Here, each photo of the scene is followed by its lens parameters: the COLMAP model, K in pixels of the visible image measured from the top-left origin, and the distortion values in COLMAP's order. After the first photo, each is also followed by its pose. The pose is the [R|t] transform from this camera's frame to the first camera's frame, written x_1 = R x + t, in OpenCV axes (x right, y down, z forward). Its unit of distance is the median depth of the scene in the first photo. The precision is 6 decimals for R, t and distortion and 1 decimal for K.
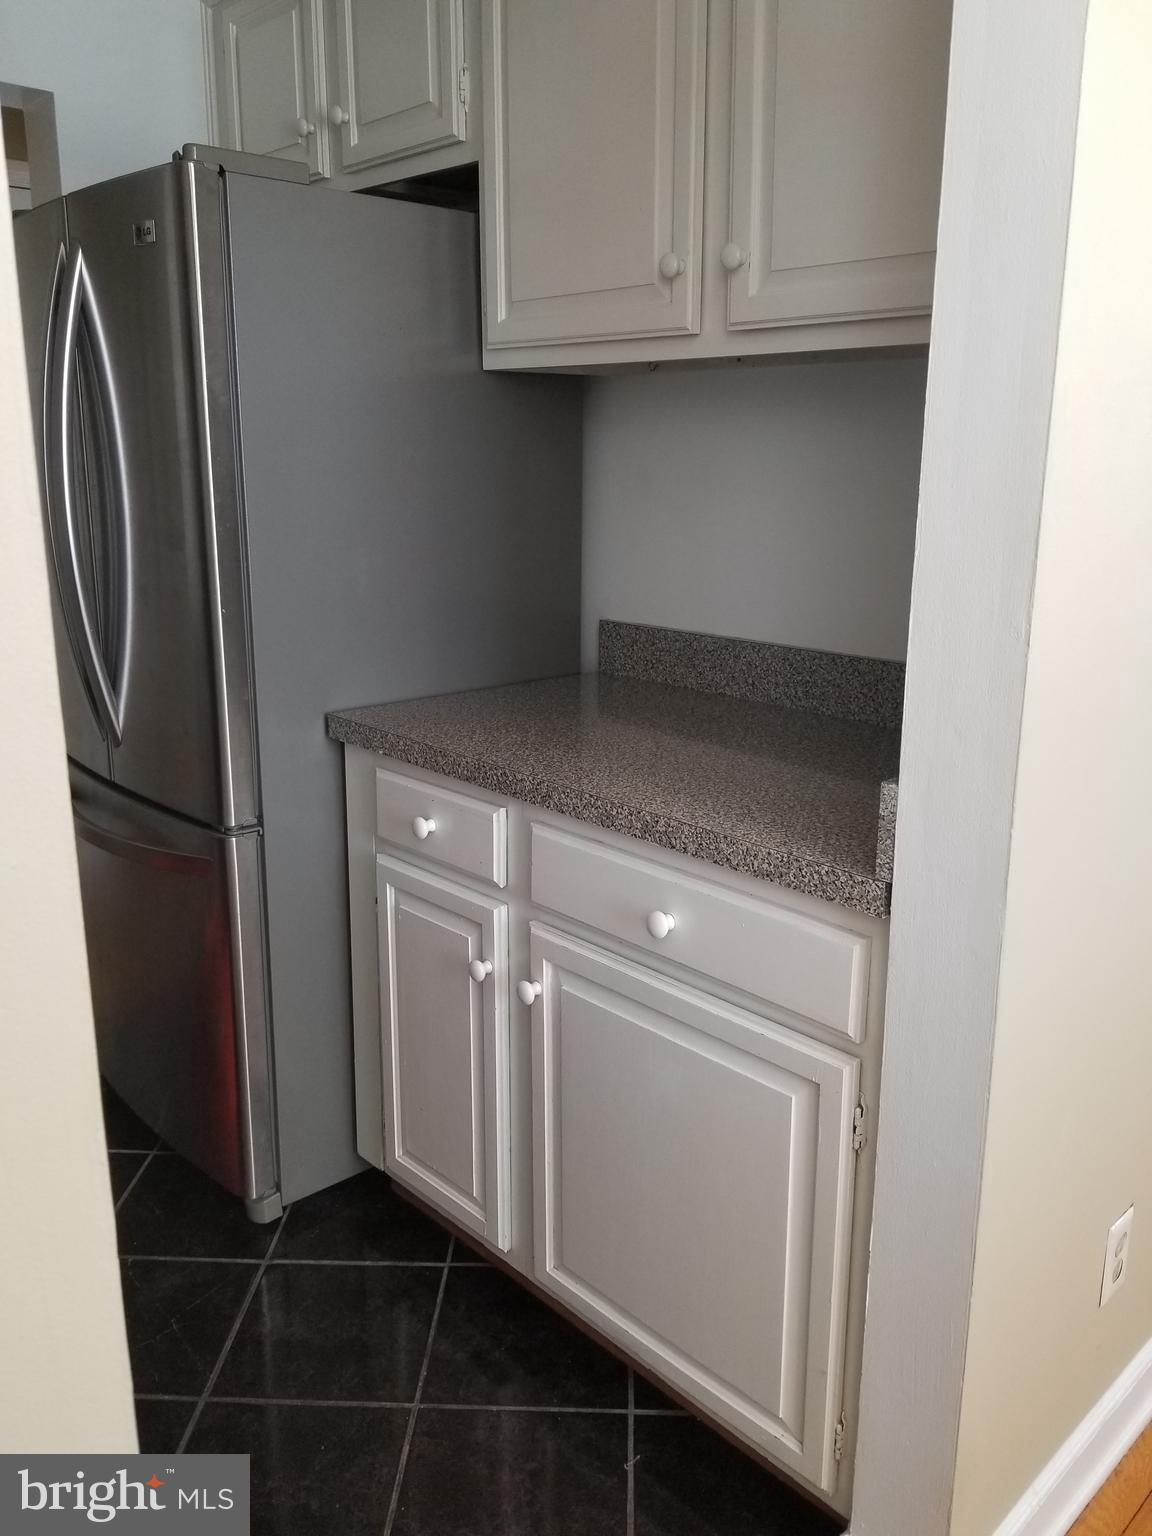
lens RADIAL K [[1222.7, 0, 576.0], [0, 1222.7, 768.0], [0, 0, 1]] dist [0.073313, -0.111833]
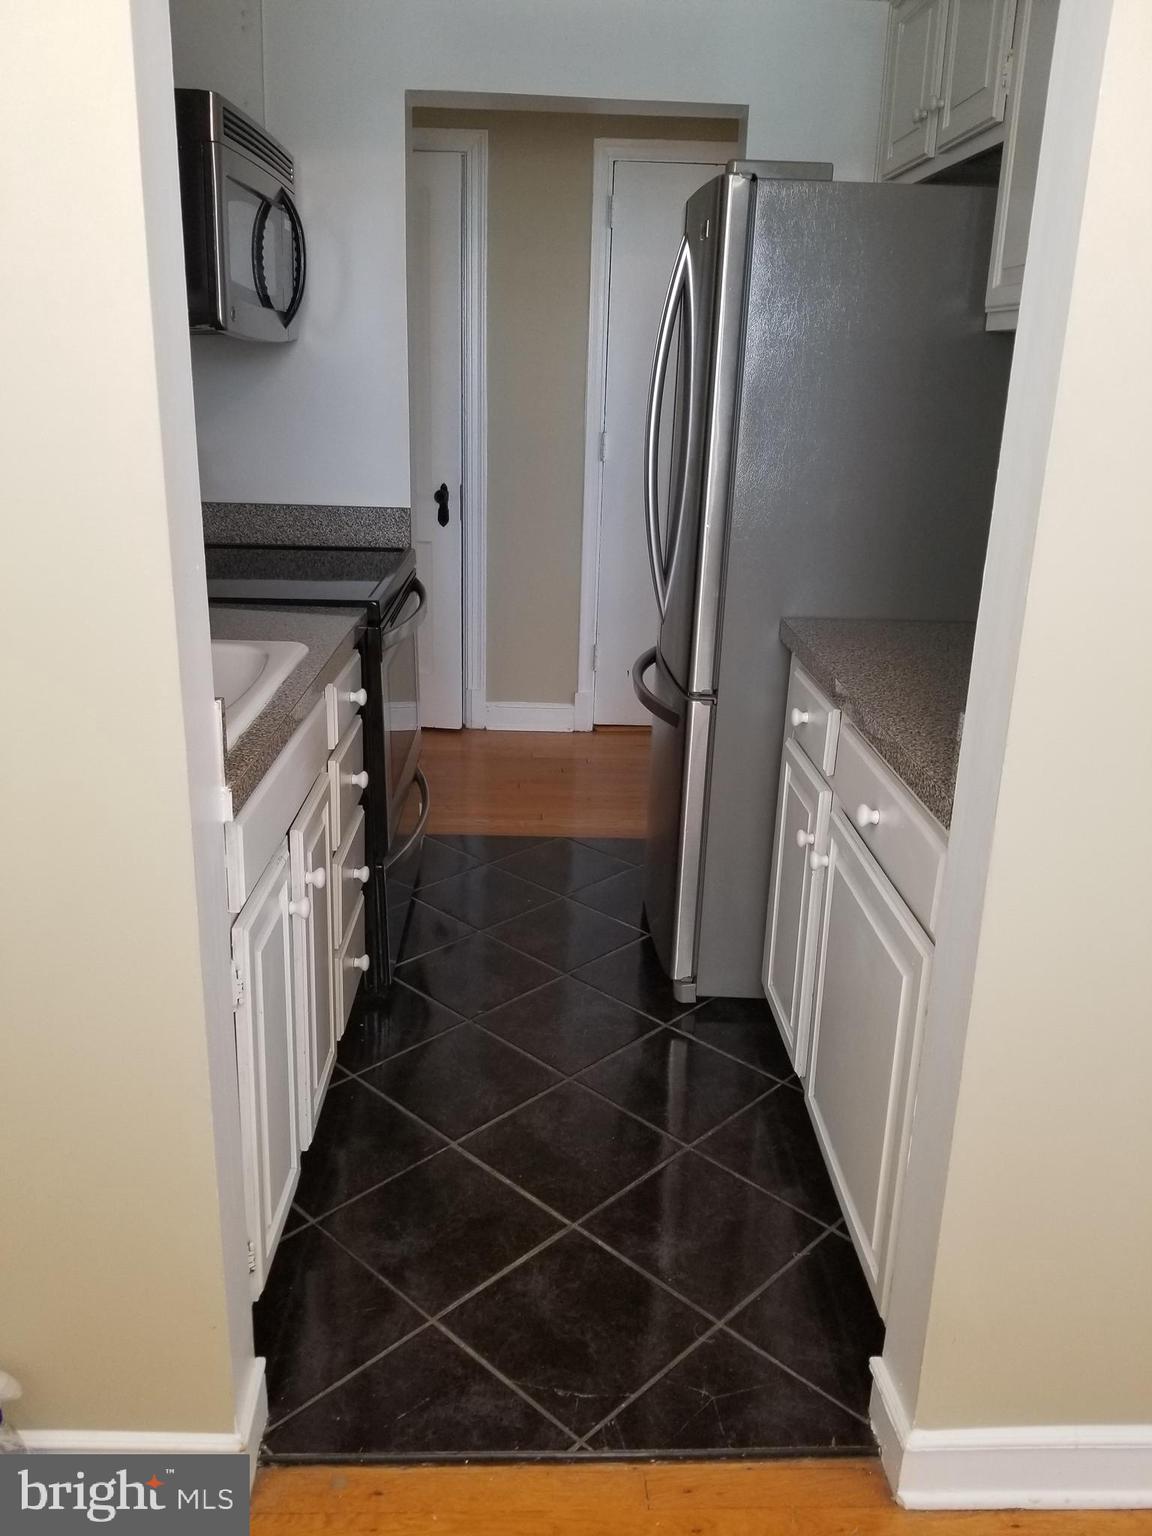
lens RADIAL K [[1222.7, 0, 576.0], [0, 1222.7, 768.0], [0, 0, 1]] dist [0.073313, -0.111833]
pose [[0.748091, 0.221488, -0.625542, 0.451198], [-0.188151, 0.974766, 0.120127, -0.006703], [0.636364, 0.027831, 0.770887, -0.078172]]
